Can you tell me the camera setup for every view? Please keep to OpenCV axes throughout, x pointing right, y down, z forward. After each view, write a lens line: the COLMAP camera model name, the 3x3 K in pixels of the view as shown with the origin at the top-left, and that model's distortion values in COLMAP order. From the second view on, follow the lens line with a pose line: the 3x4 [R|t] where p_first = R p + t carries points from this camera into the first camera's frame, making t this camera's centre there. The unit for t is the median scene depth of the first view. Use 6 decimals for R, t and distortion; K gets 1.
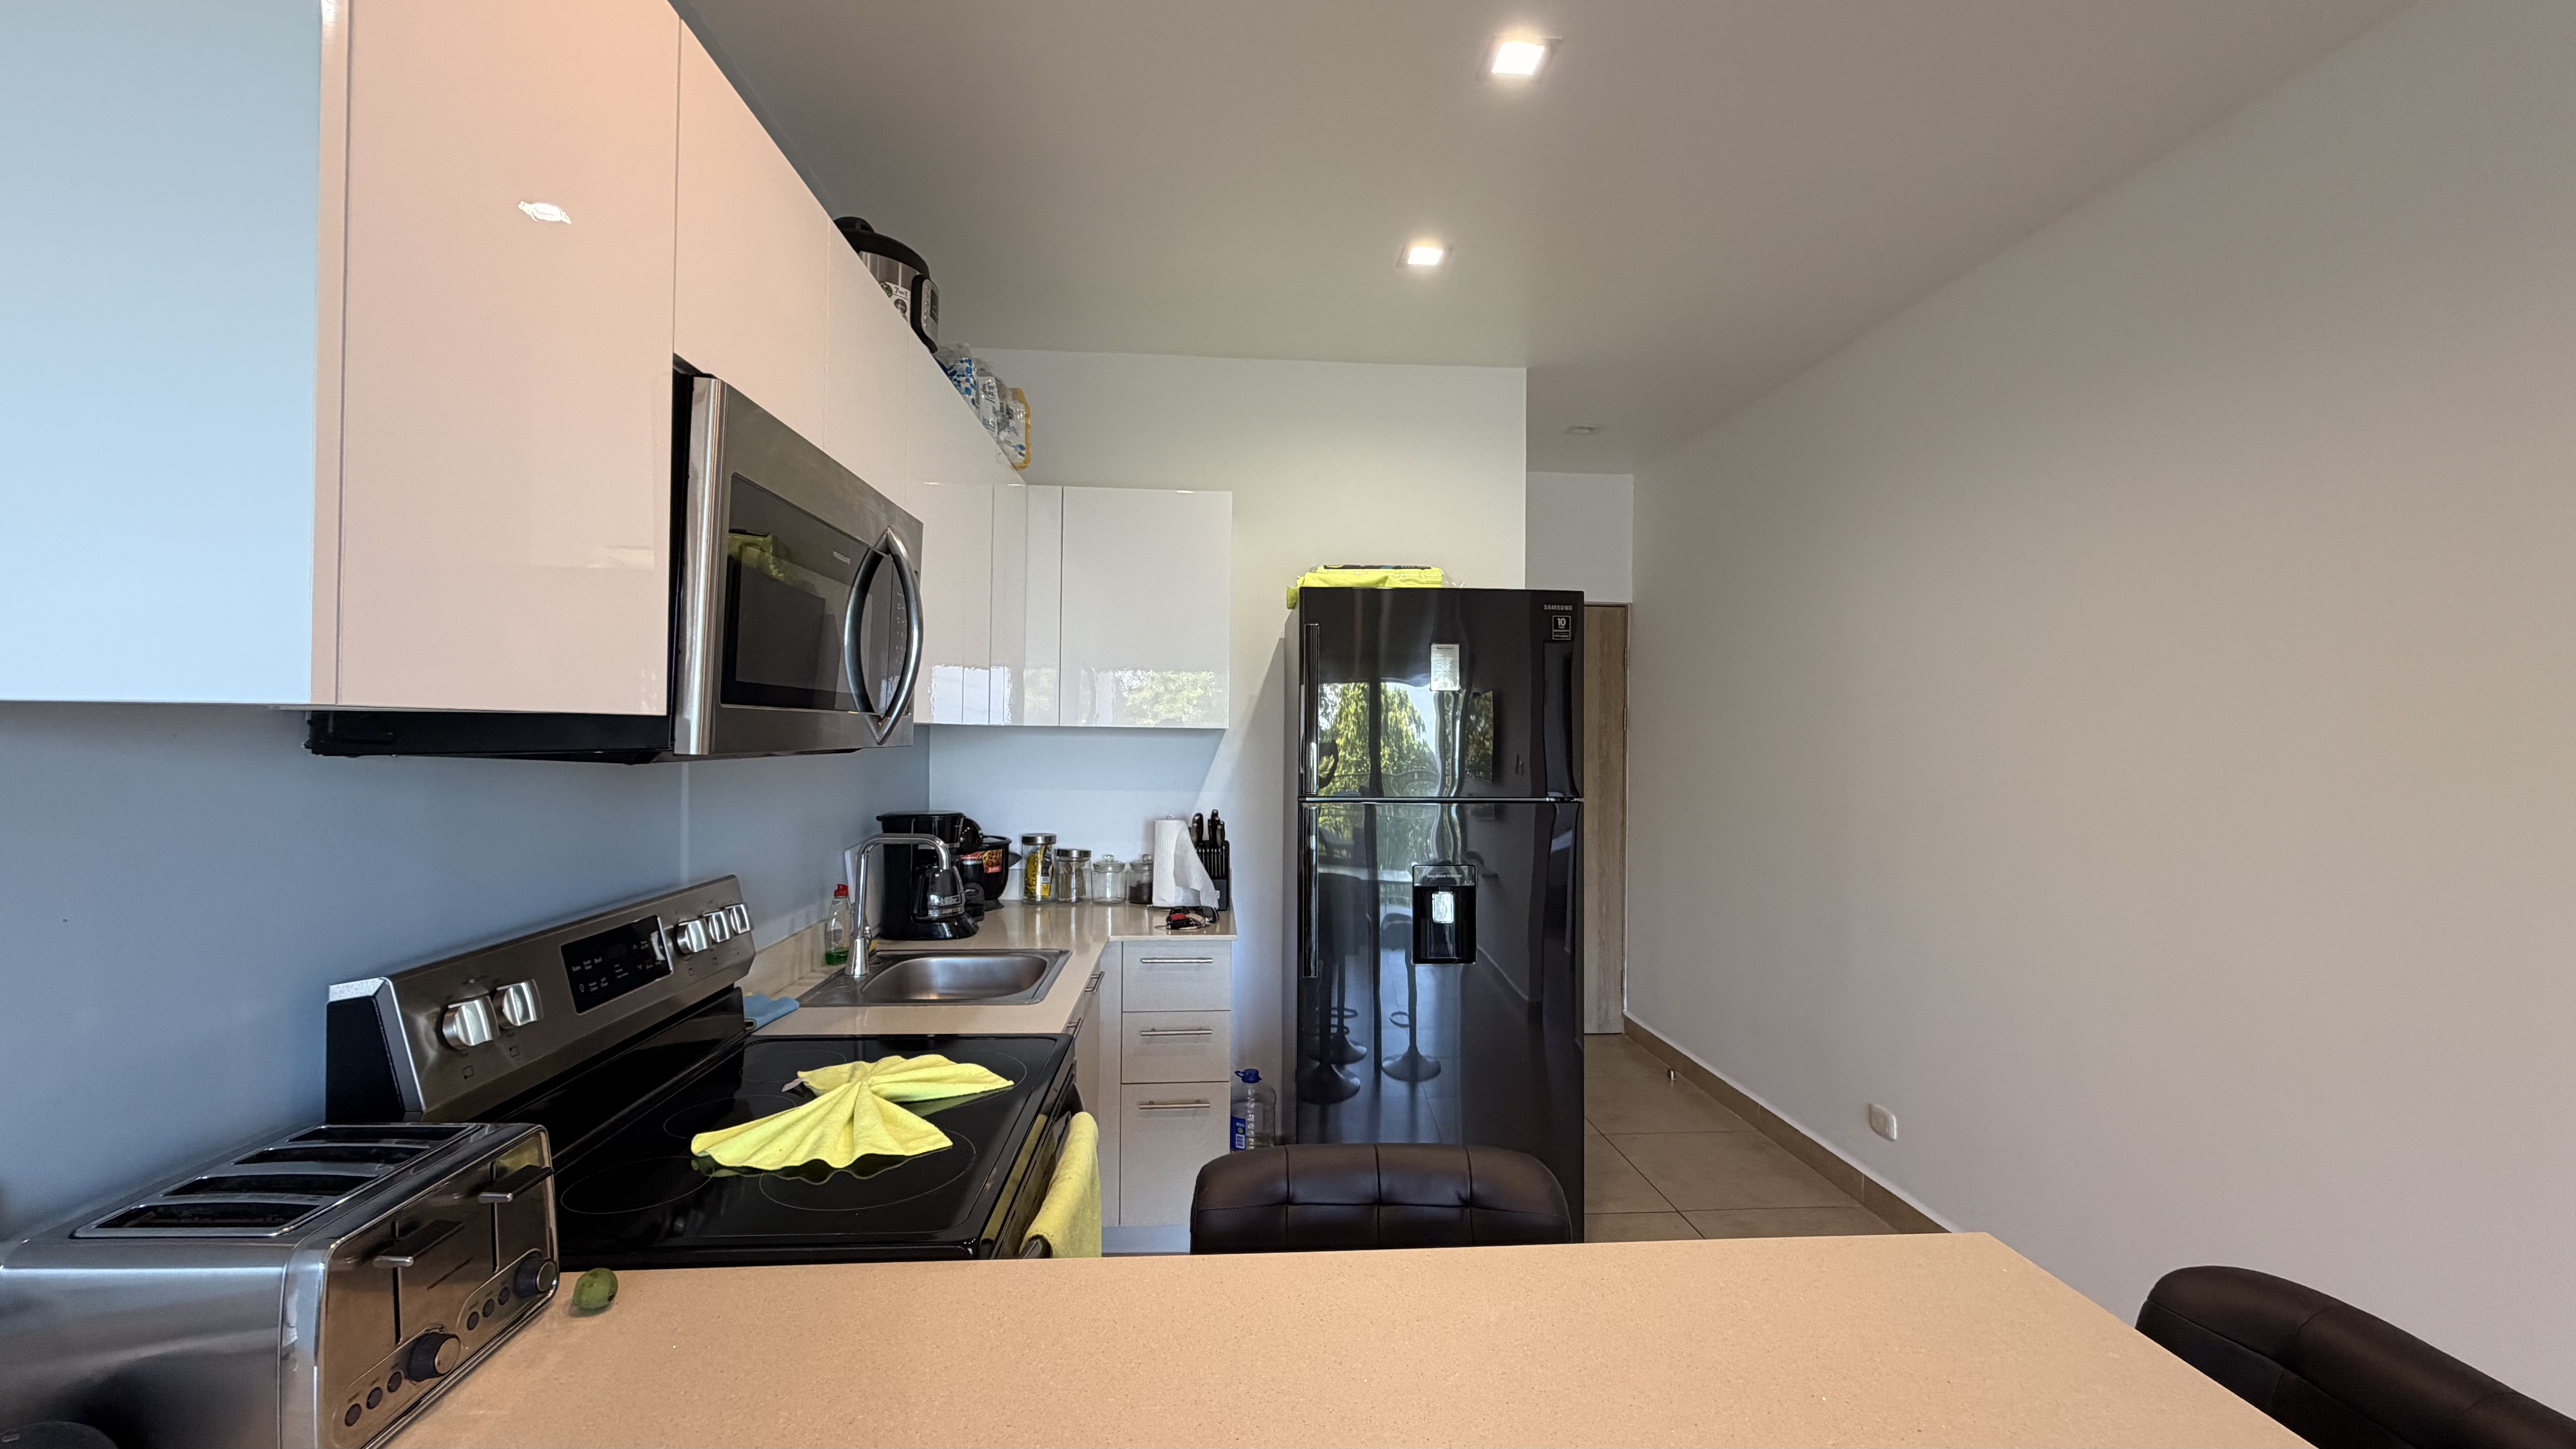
lens RADIAL K [[1018.8, 0, 1280.9], [0, 1018.8, 736.4], [0, 0, 1]] dist [-0.002348, -0.000384]
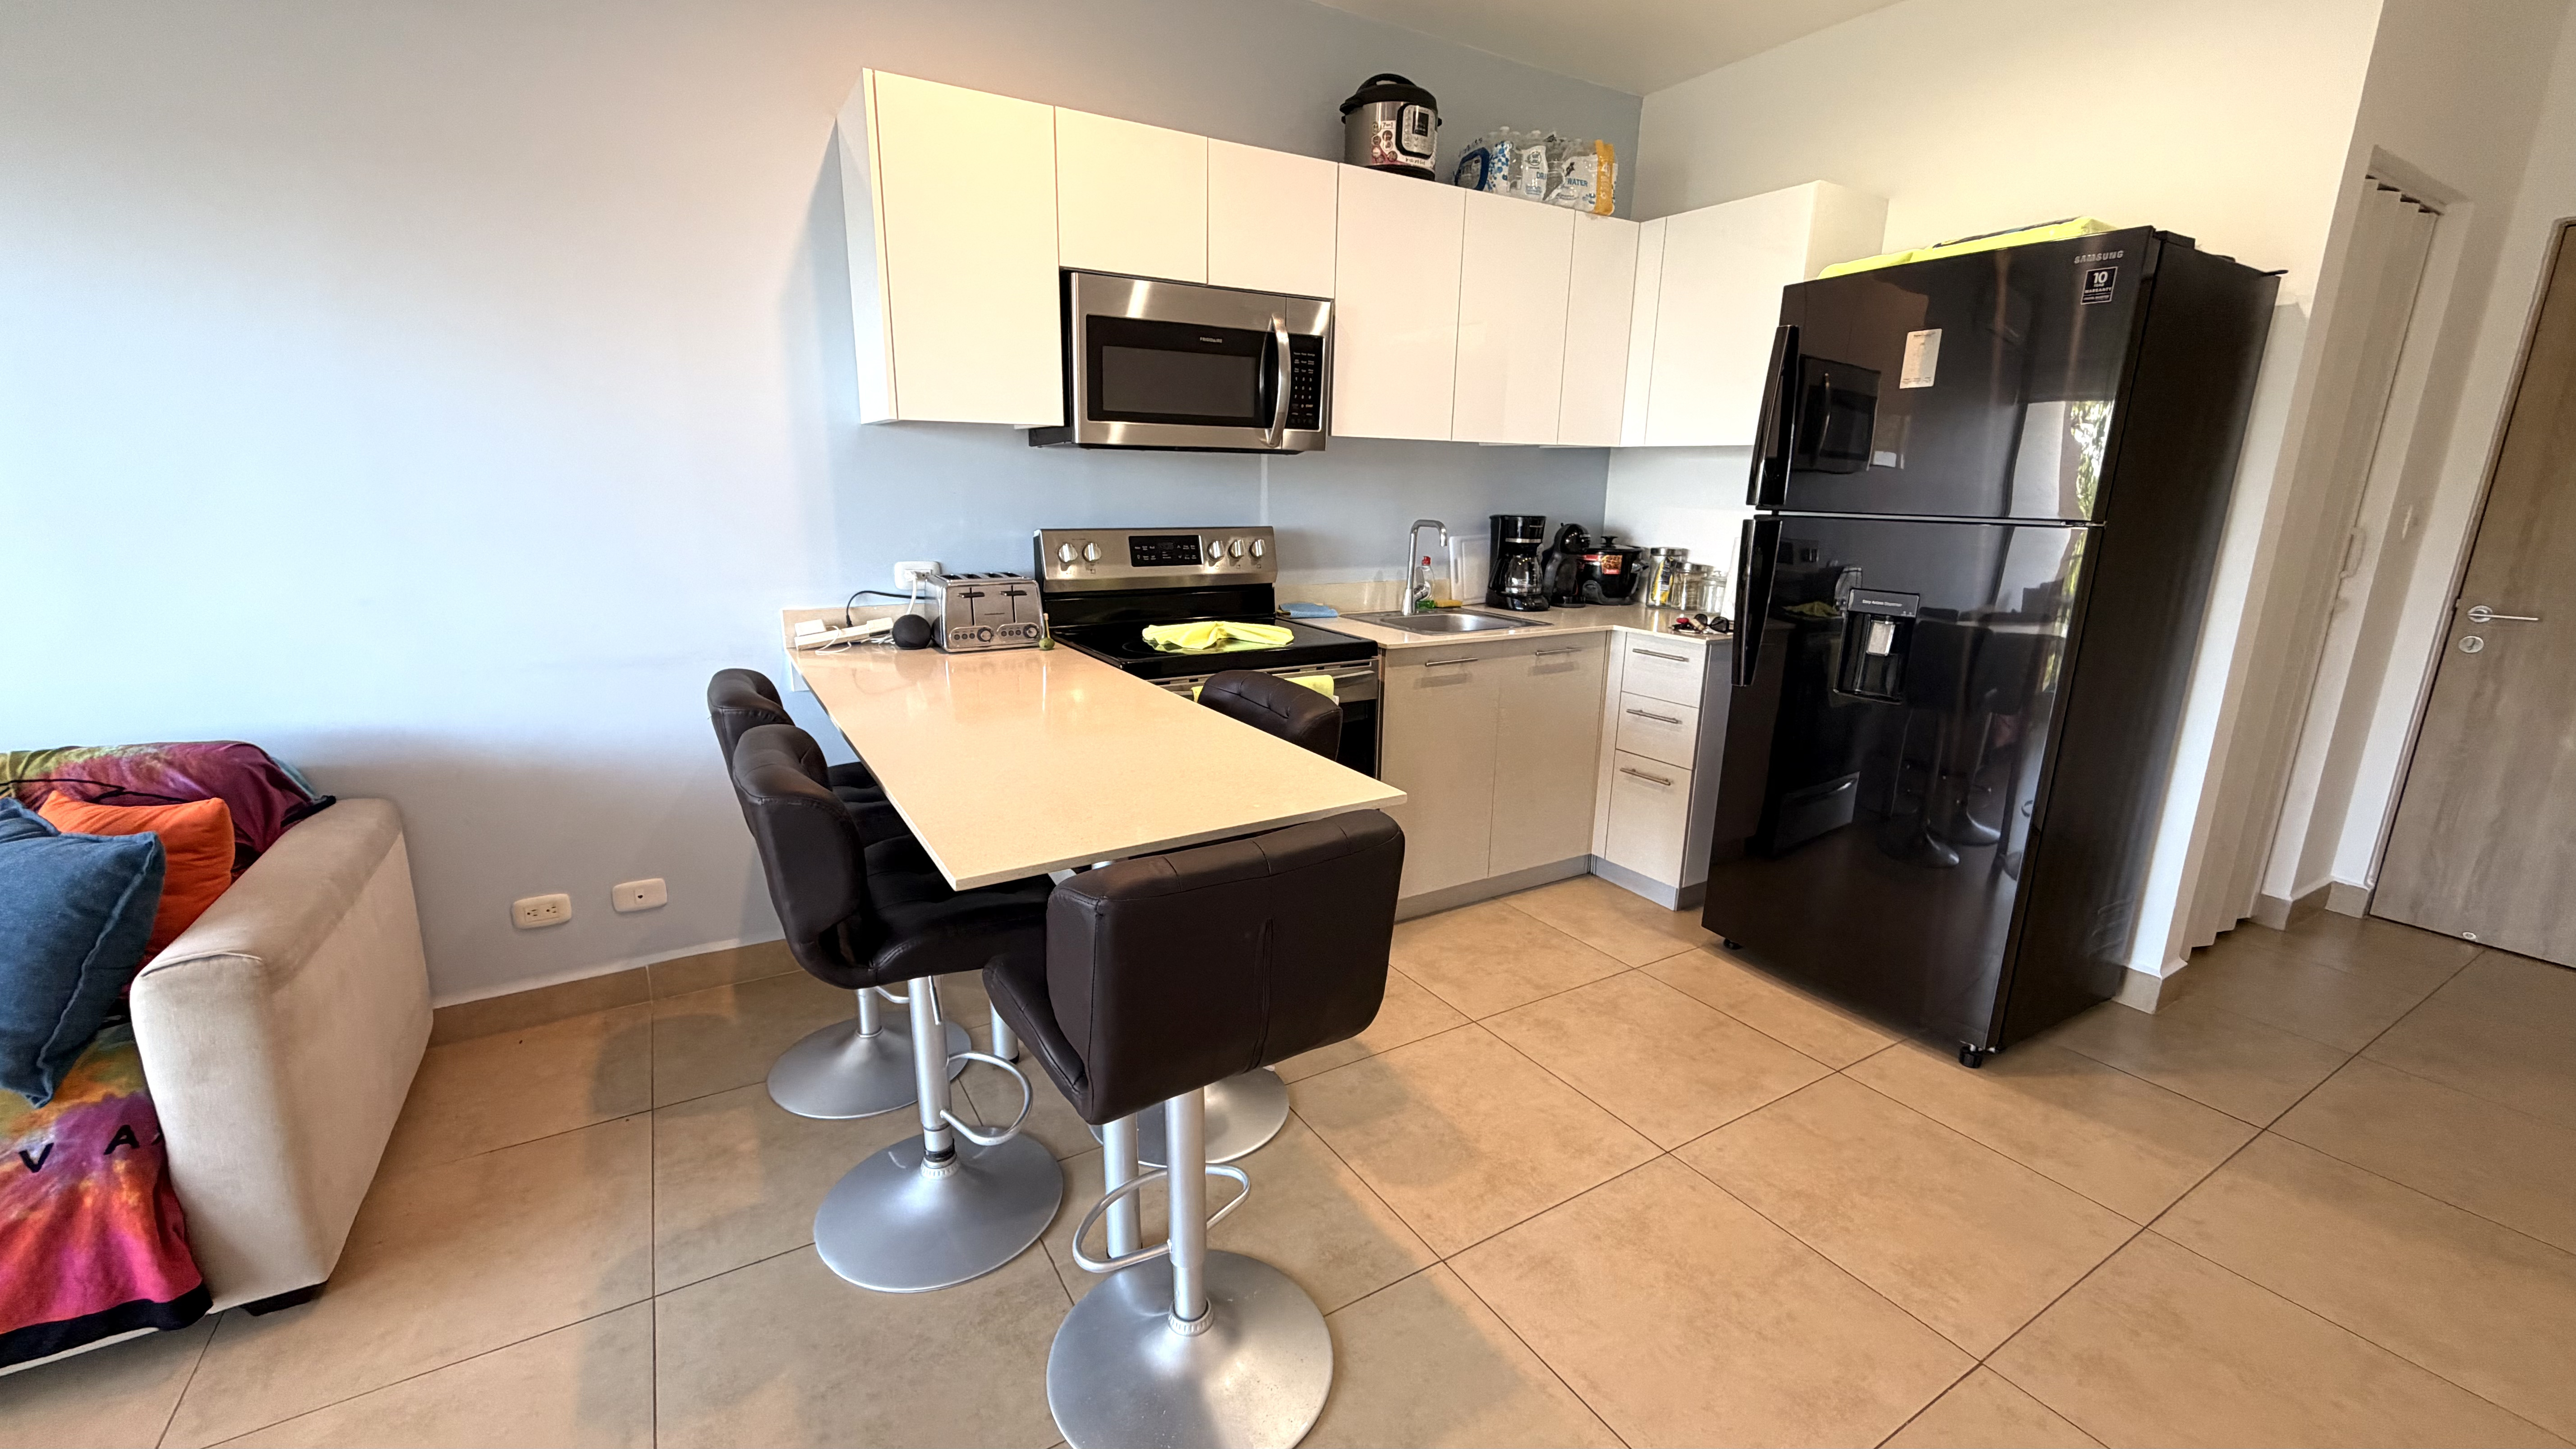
lens RADIAL K [[1018.8, 0, 1287.0], [0, 1018.8, 732.5], [0, 0, 1]] dist [-0.002348, -0.000384]
pose [[0.457691, 0.214767, -0.862783, 0.726147], [-0.012975, 0.971898, 0.235045, 0.043223], [0.889016, -0.096384, 0.447616, 0.114649]]
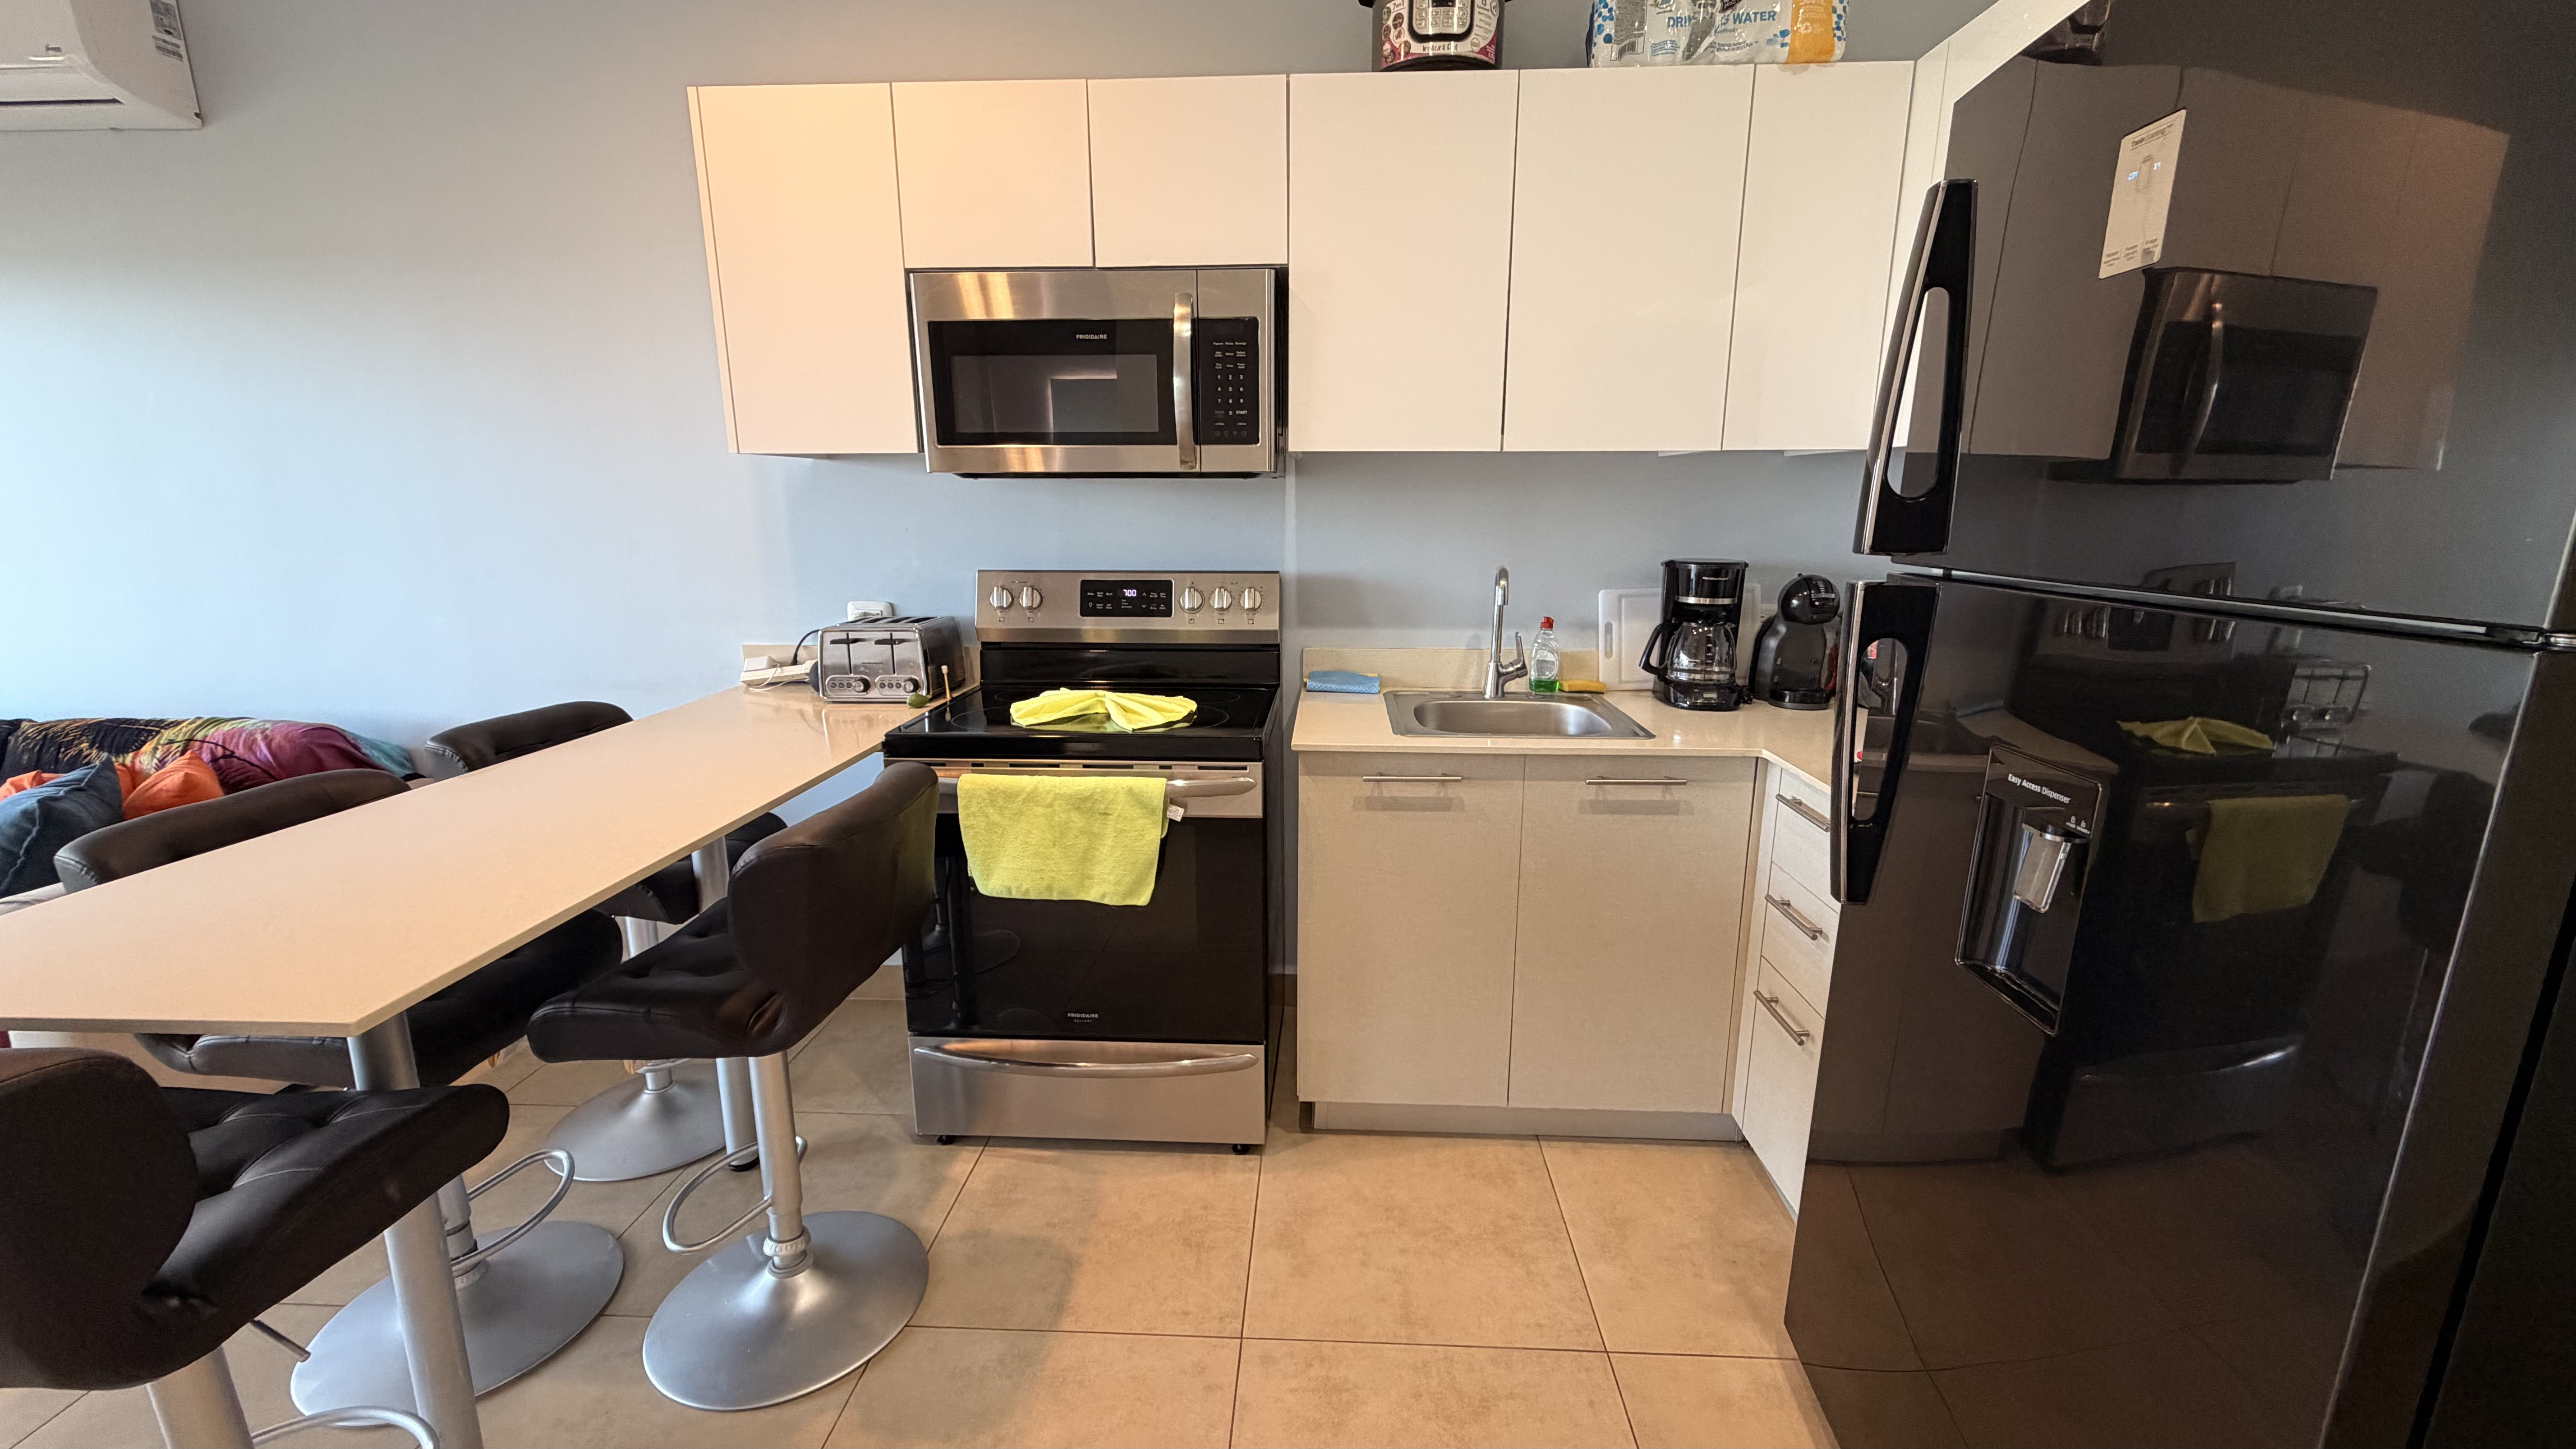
lens RADIAL K [[1018.8, 0, 1300.3], [0, 1018.8, 731.0], [0, 0, 1]] dist [-0.002348, -0.000384]
pose [[-0.111187, 0.211257, -0.971086, 0.561048], [-0.002920, 0.977071, 0.212893, 0.034334], [0.993795, 0.026507, -0.108021, 0.769271]]
